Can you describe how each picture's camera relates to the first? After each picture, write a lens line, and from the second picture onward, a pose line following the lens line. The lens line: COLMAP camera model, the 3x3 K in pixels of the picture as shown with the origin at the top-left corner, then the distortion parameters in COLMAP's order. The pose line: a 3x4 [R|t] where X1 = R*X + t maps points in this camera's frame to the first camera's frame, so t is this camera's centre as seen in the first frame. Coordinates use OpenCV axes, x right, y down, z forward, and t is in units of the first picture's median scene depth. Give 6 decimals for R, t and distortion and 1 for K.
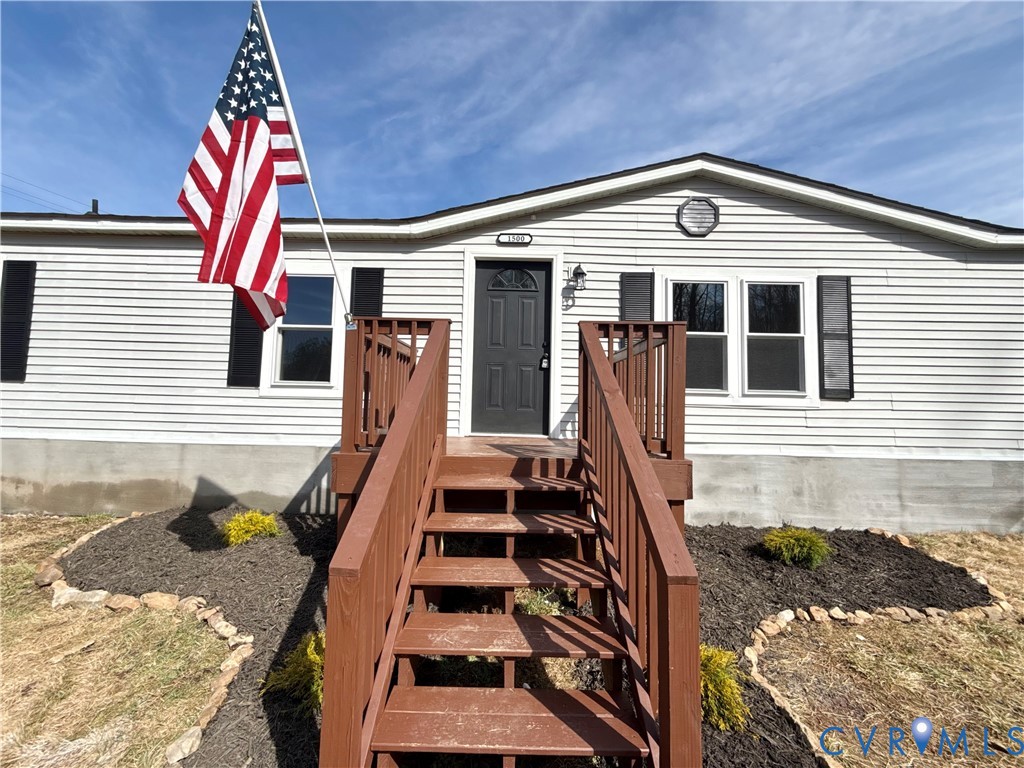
lens RADIAL K [[406.5, 0, 510.9], [0, 406.5, 384.4], [0, 0, 1]] dist [-0.000791, -0.000197]
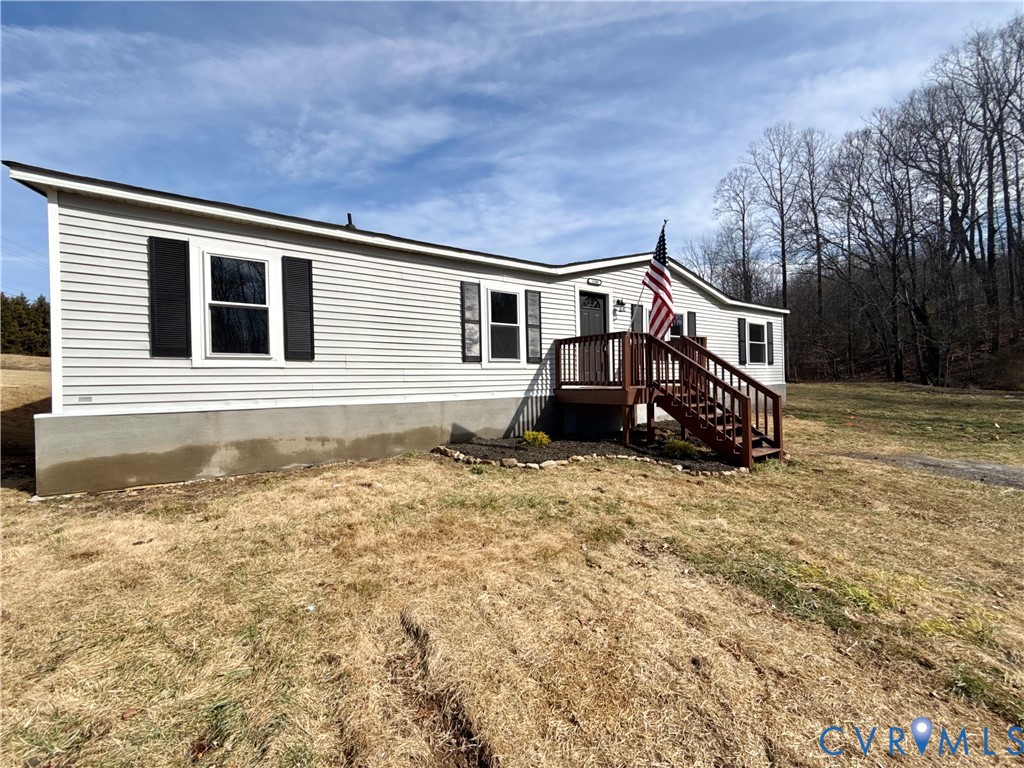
lens RADIAL K [[455.4, 0, 545.4], [0, 455.4, 377.7], [0, 0, 1]] dist [-0.001416, -0.000440]
pose [[0.774296, -0.033335, 0.631945, -1.535282], [-0.005035, 0.998256, 0.058827, -0.039328], [-0.632804, -0.048731, 0.772777, -0.509922]]
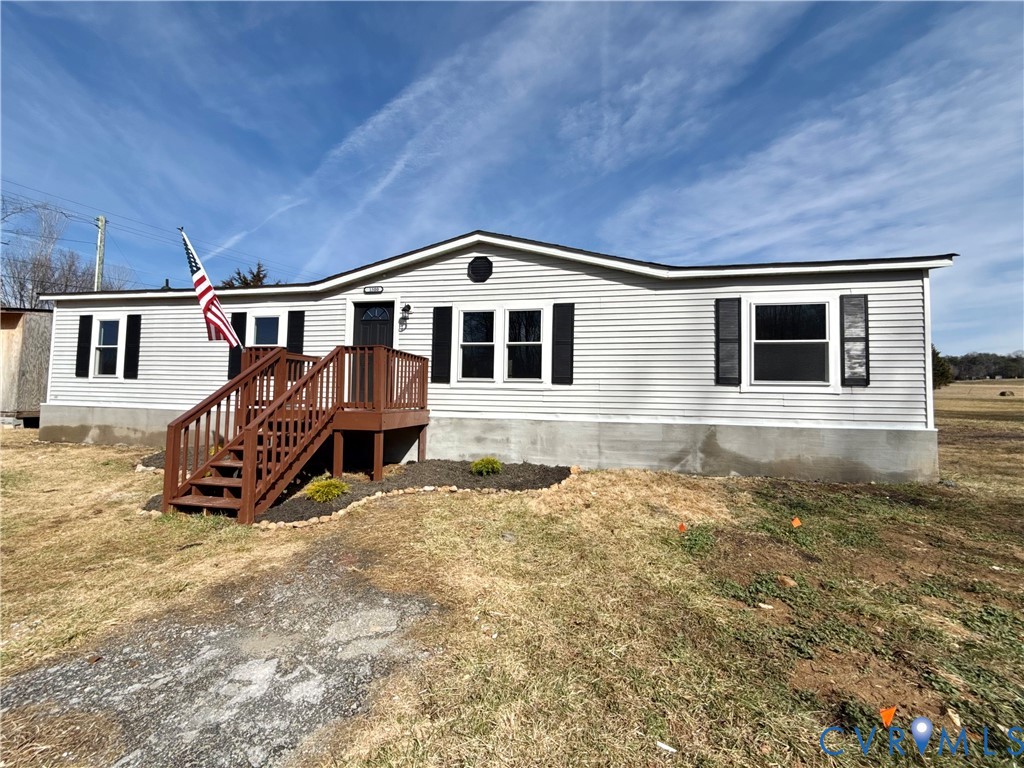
lens RADIAL K [[406.5, 0, 513.7], [0, 406.5, 383.4], [0, 0, 1]] dist [-0.000791, -0.000197]
pose [[0.982798, -0.009939, -0.184417, 0.897689], [0.012815, 0.999814, 0.014409, 0.011004], [0.184239, -0.016524, 0.982743, -0.554022]]
